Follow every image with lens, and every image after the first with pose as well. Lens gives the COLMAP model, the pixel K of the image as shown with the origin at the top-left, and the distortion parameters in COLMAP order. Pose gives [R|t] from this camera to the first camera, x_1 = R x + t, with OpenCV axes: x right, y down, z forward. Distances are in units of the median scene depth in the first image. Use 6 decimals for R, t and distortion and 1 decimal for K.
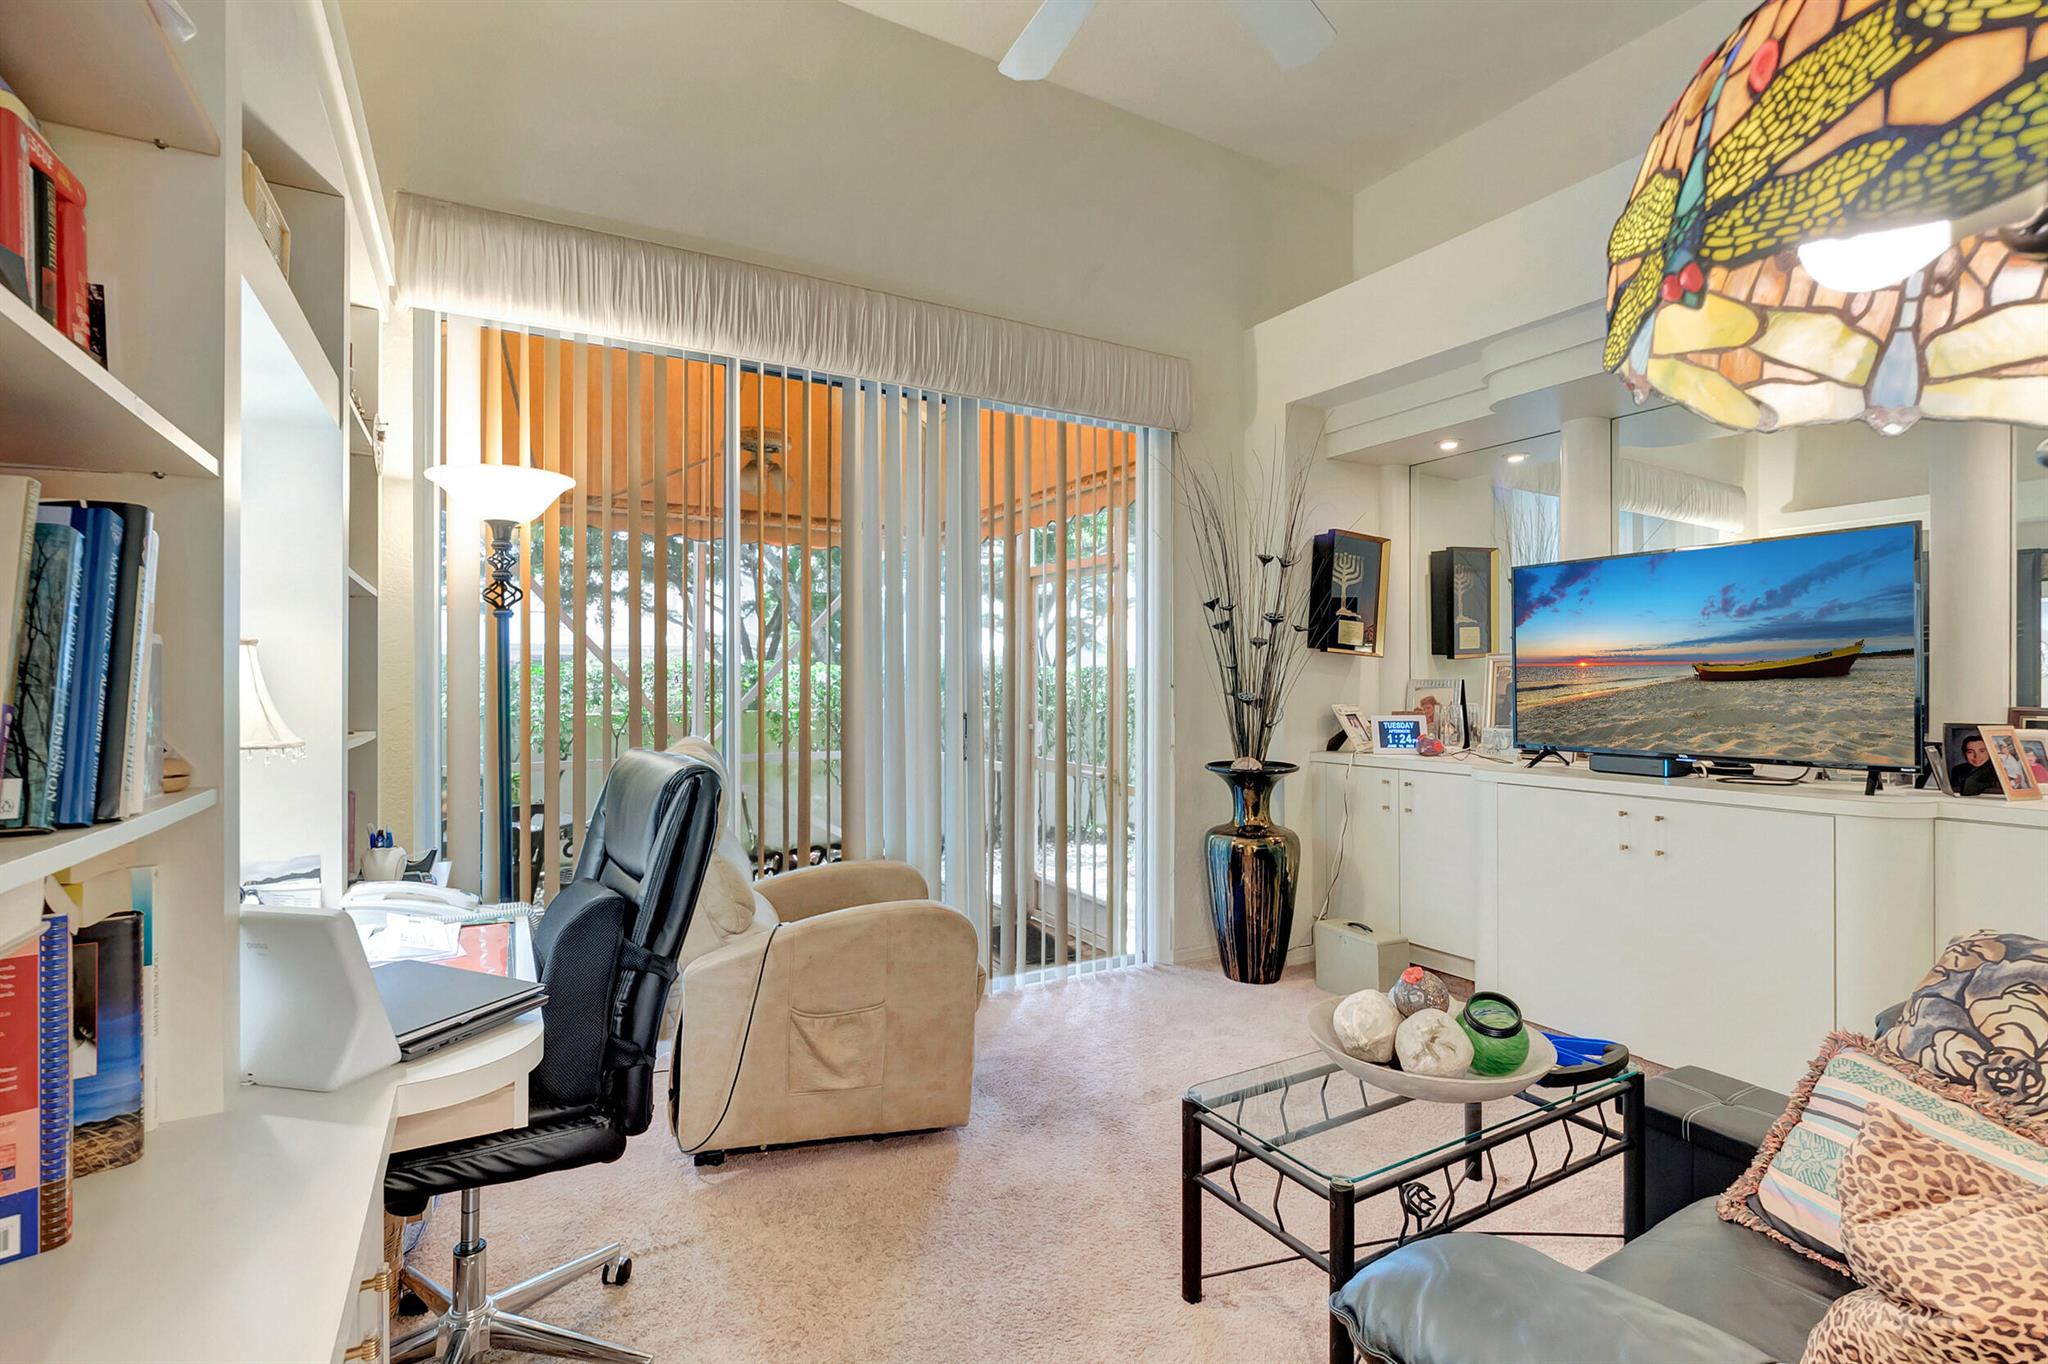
lens RADIAL K [[919.0, 0, 1038.7], [0, 919.0, 683.7], [0, 0, 1]] dist [0.001605, -0.000937]
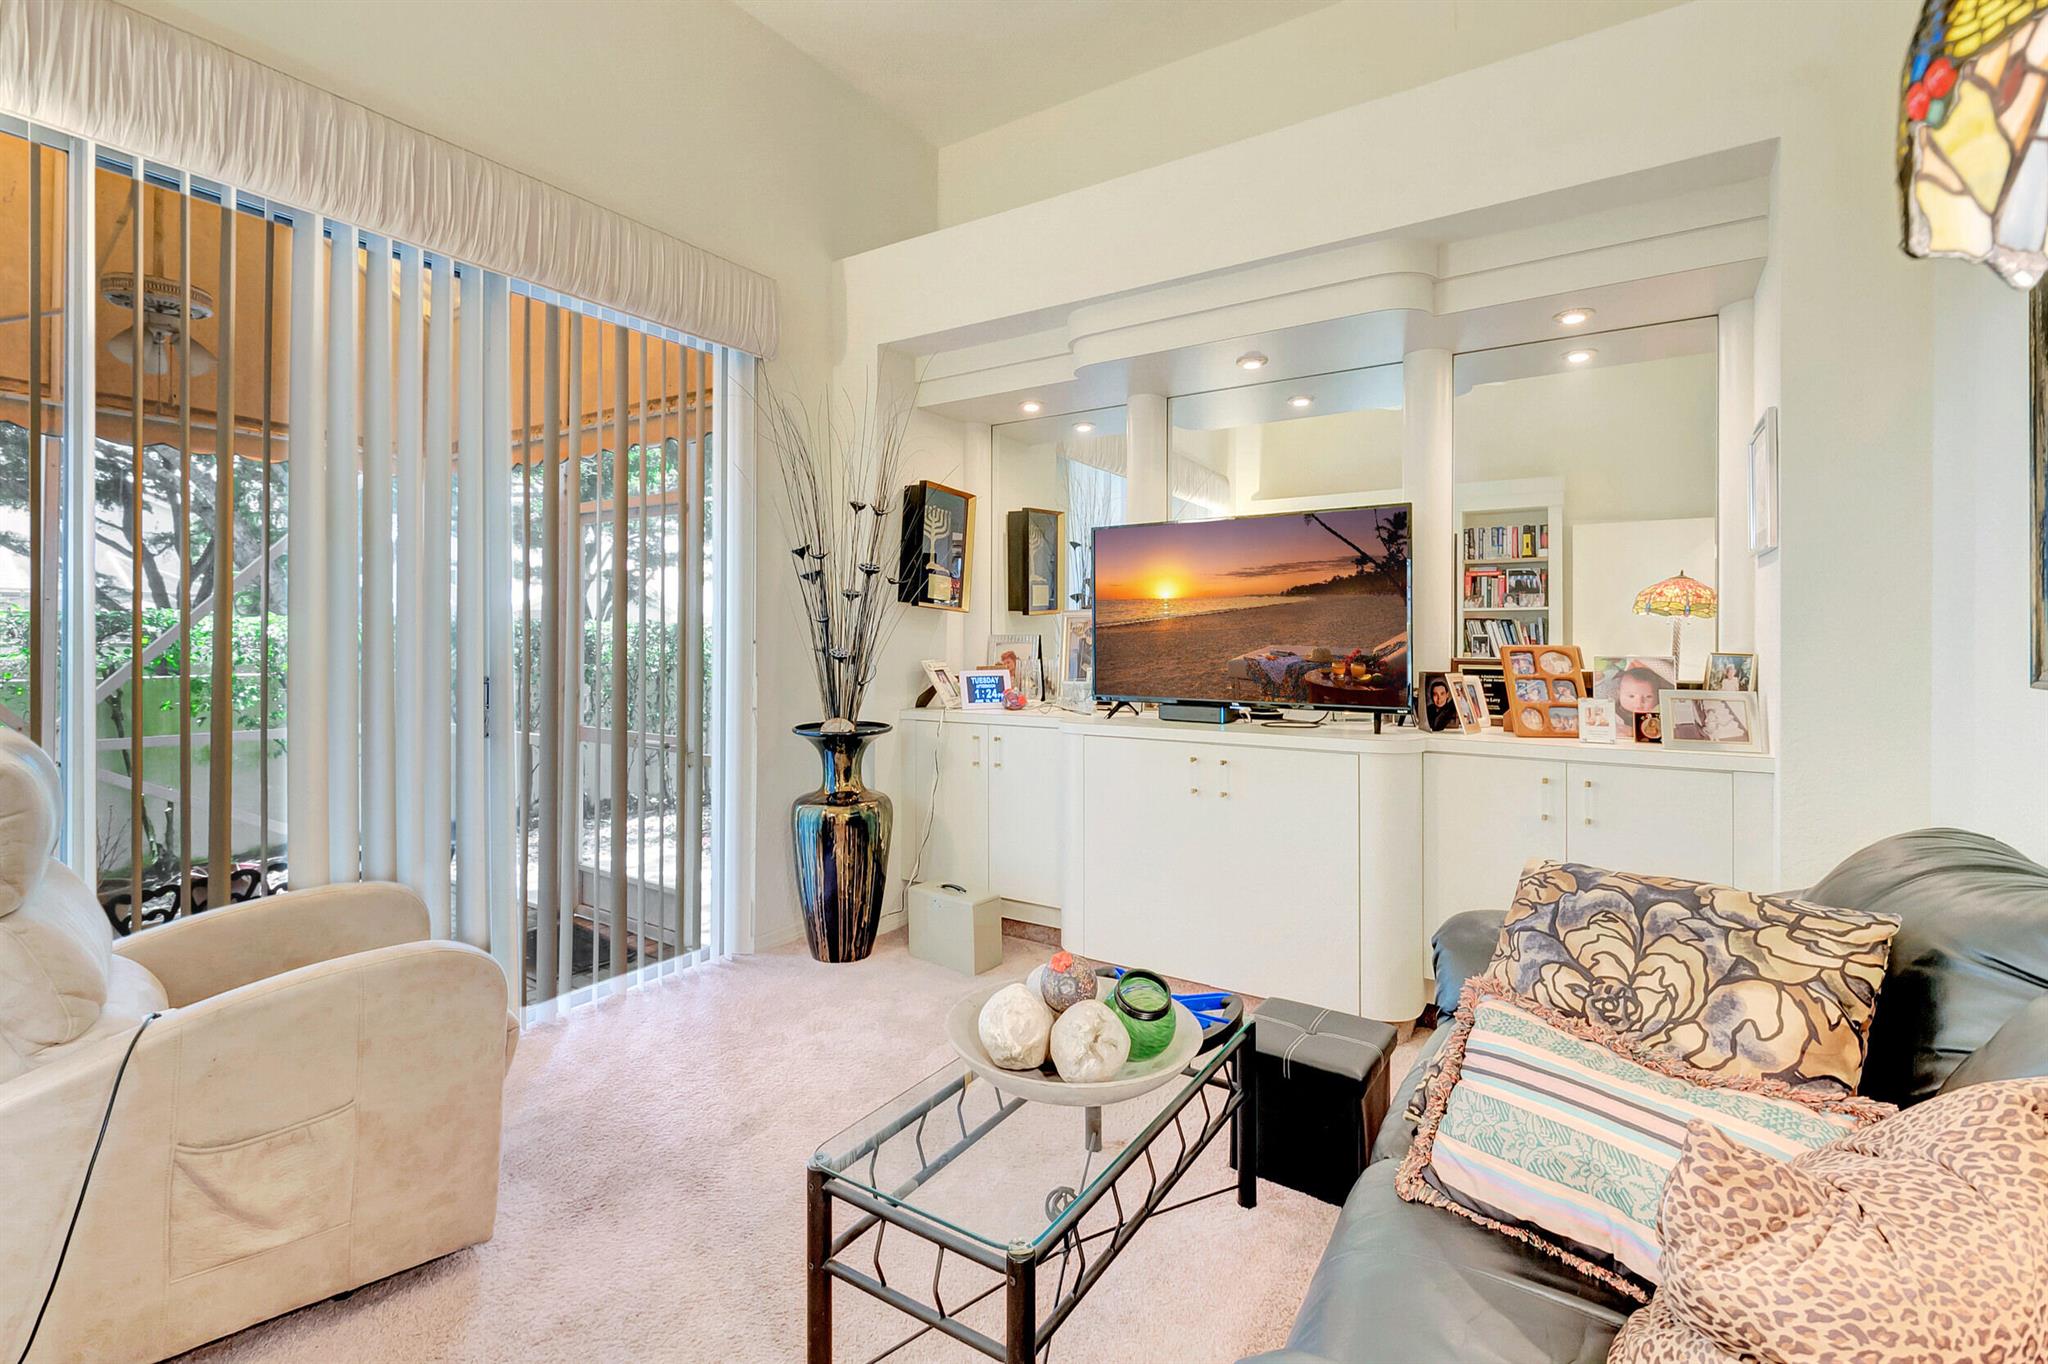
lens RADIAL K [[919.0, 0, 1018.0], [0, 919.0, 633.3], [0, 0, 1]] dist [0.001605, -0.000937]
pose [[0.902933, 0.002585, 0.429774, -0.011661], [0.000285, 0.999978, -0.006615, 0.000561], [-0.429781, 0.006096, 0.902912, 0.122825]]
